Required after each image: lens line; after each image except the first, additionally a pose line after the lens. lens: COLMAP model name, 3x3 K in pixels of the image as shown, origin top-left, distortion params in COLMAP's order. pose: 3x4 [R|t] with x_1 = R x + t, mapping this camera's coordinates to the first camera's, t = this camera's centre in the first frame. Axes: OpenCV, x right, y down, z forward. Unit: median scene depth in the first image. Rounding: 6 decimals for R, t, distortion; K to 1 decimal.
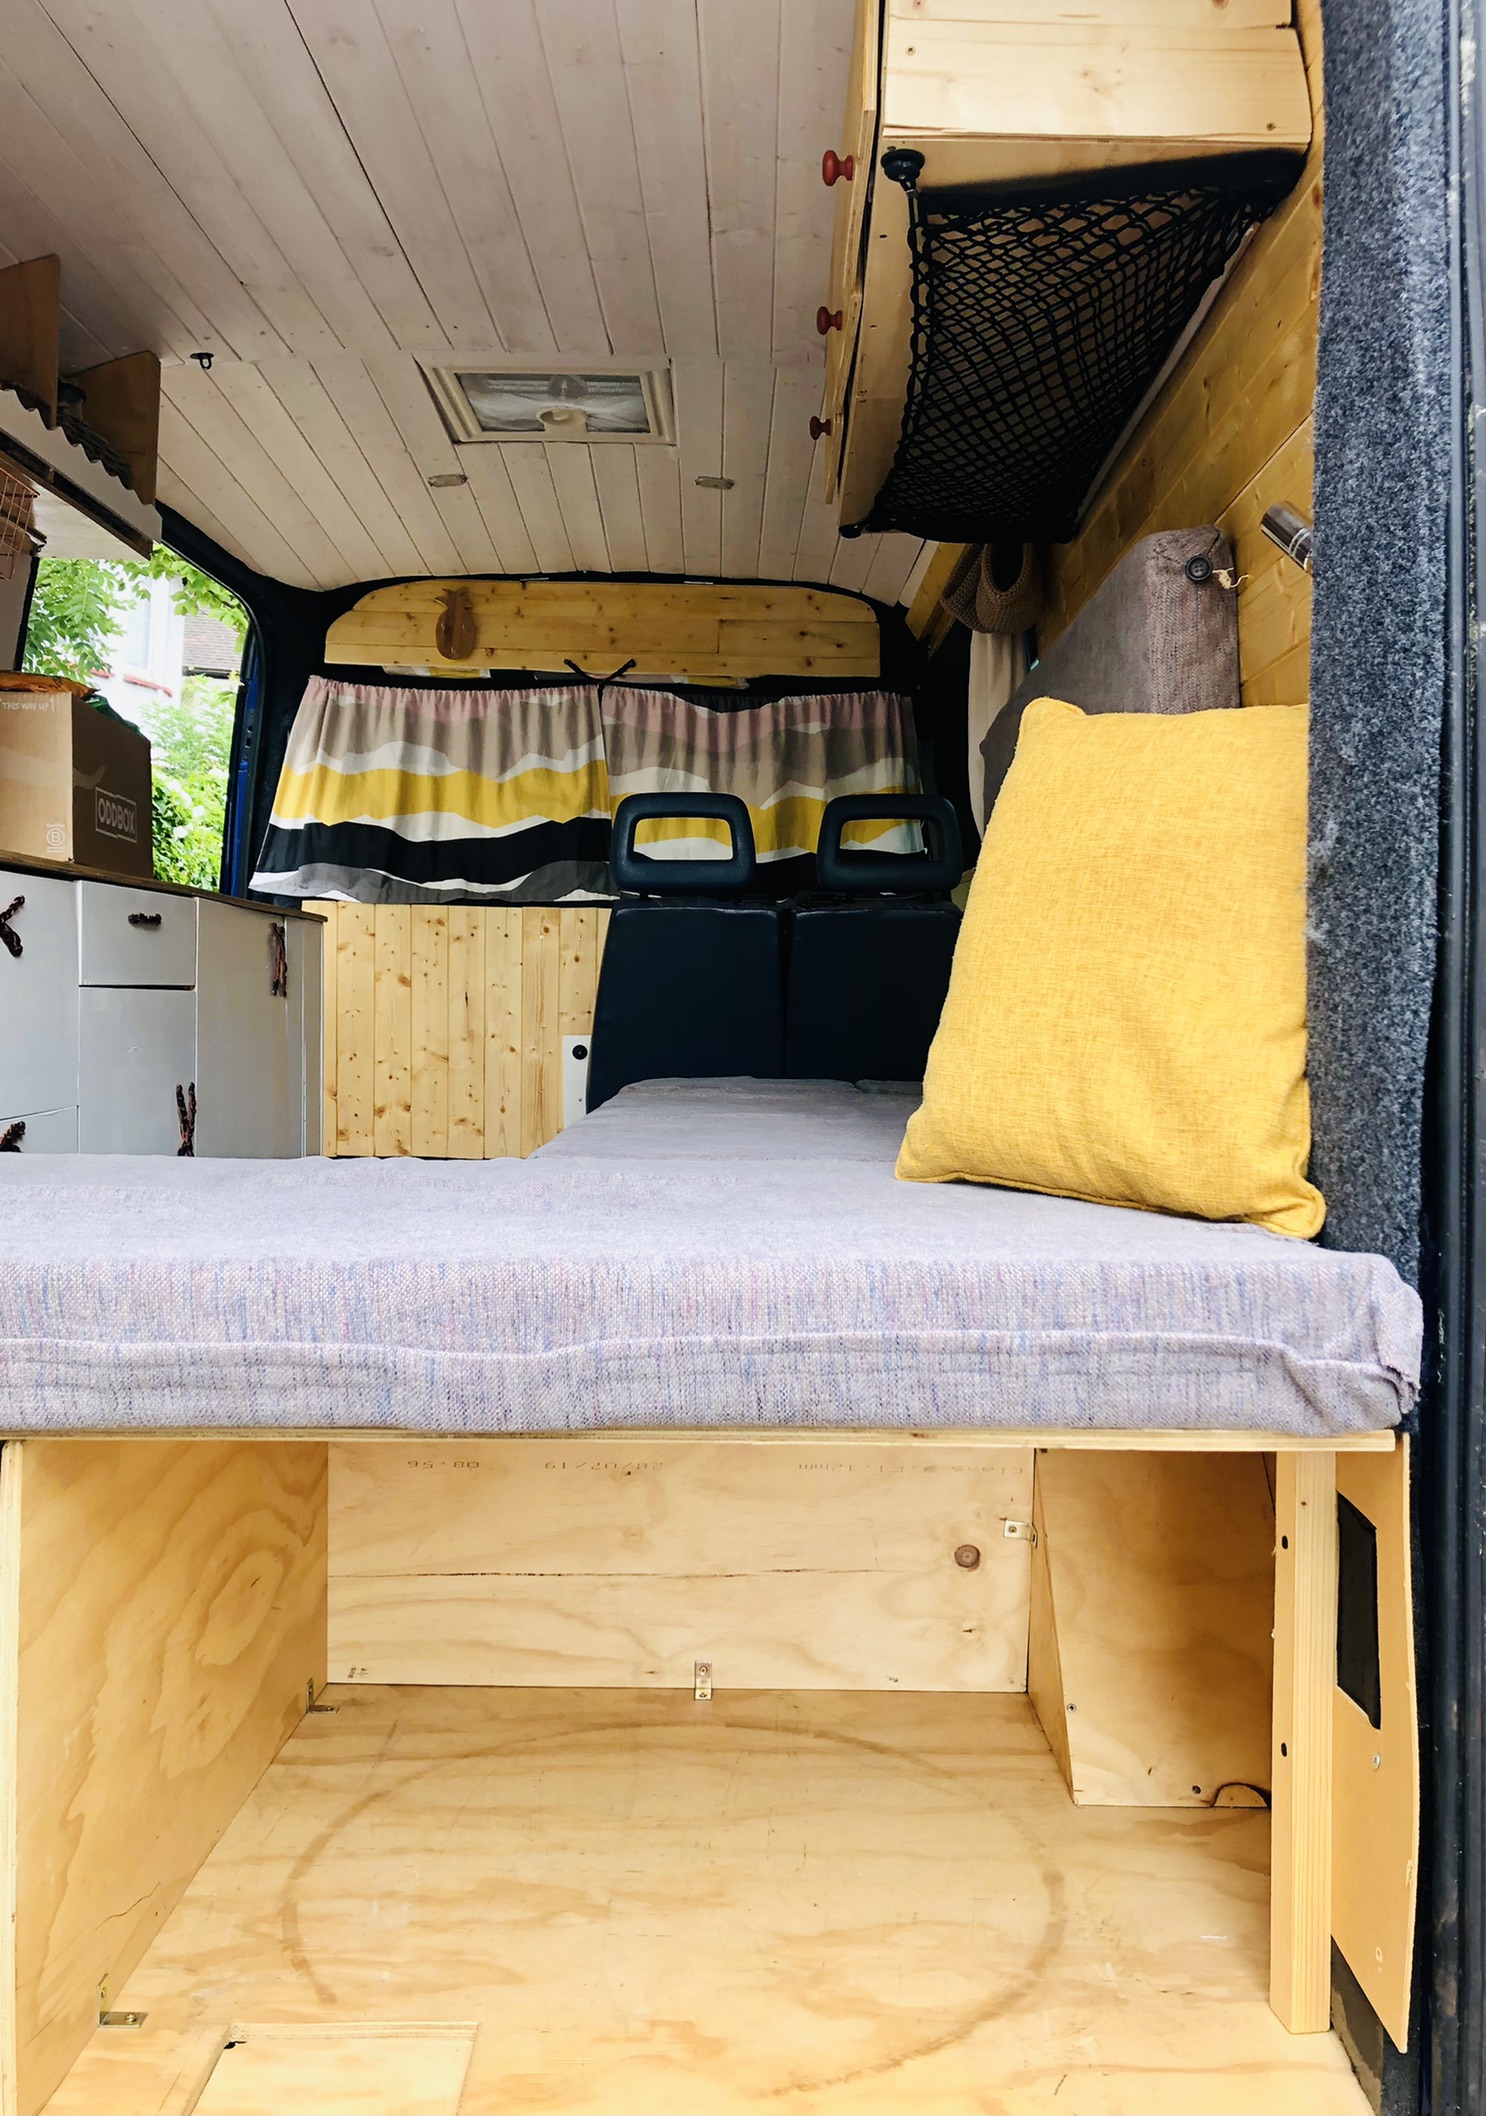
lens RADIAL K [[2019.2, 0, 743.0], [0, 2019.2, 1058.0], [0, 0, 1]] dist [0.014255, -0.002171]
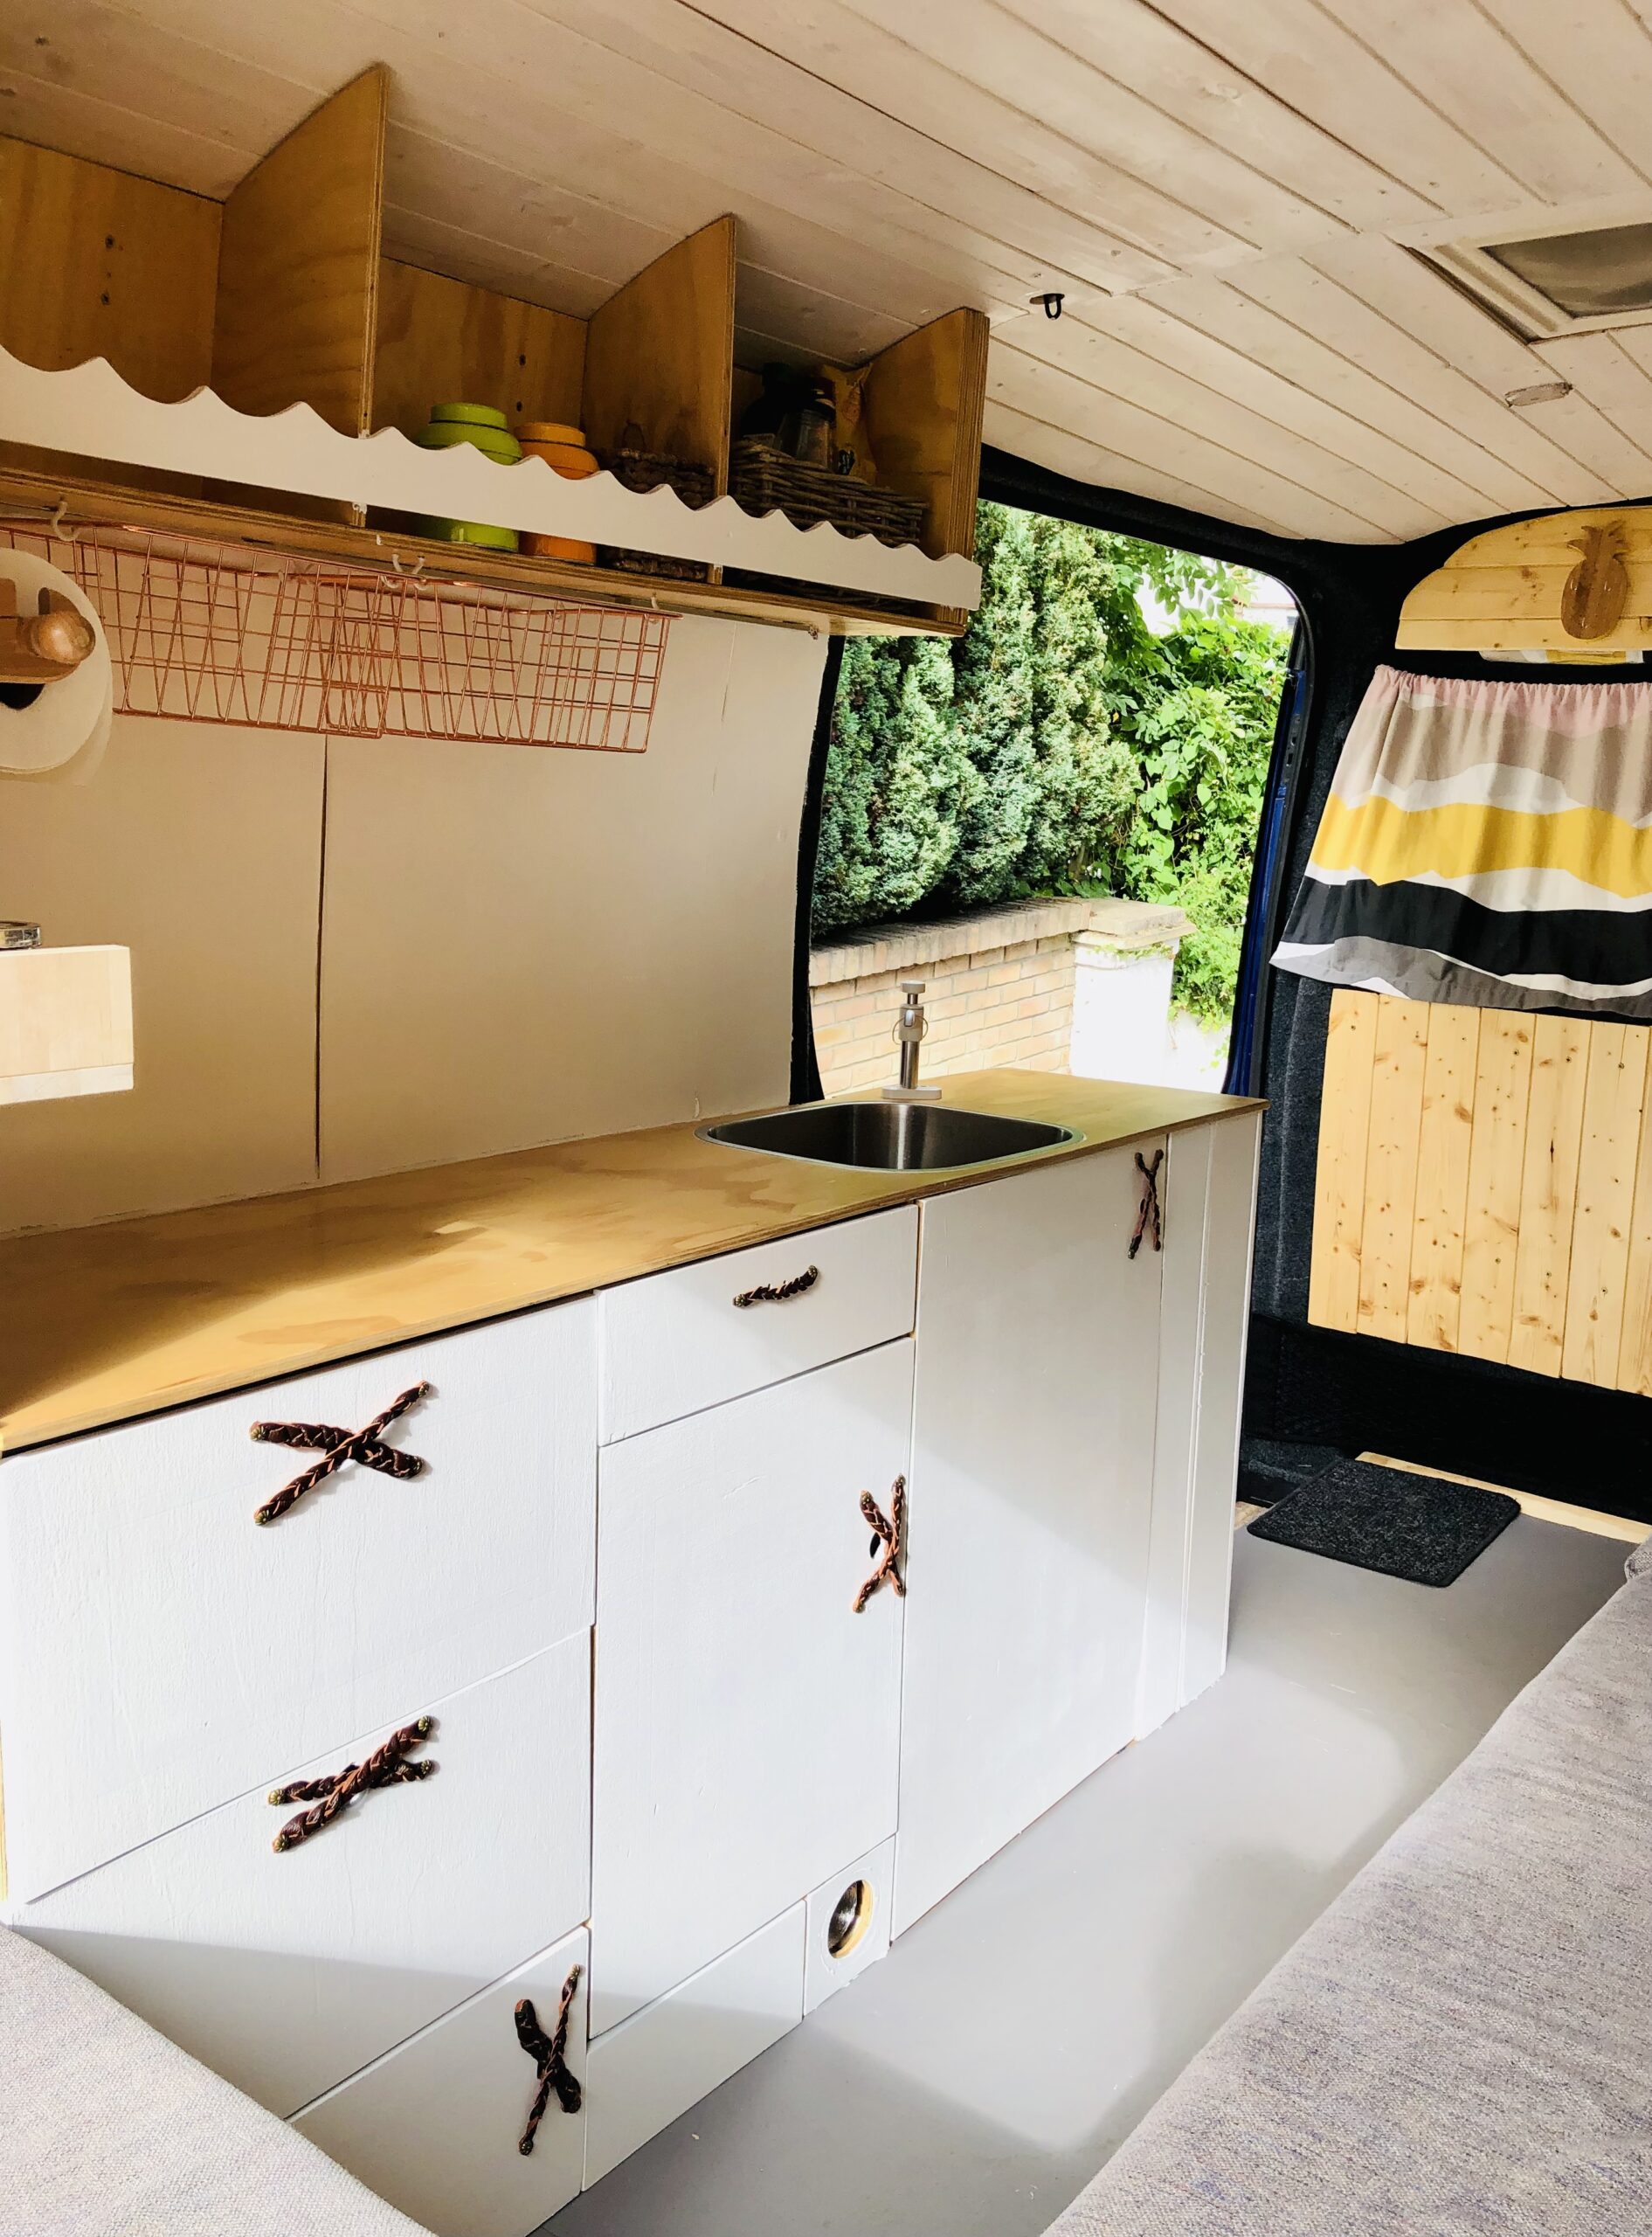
lens RADIAL K [[1913.2, 0, 826.0], [0, 1913.2, 1118.5], [0, 0, 1]] dist [0.055720, 0.003314]
pose [[0.807058, 0.114102, -0.579342, 0.042448], [-0.022879, 0.986458, 0.162413, -0.139178], [0.590028, -0.117822, 0.798739, 0.325109]]
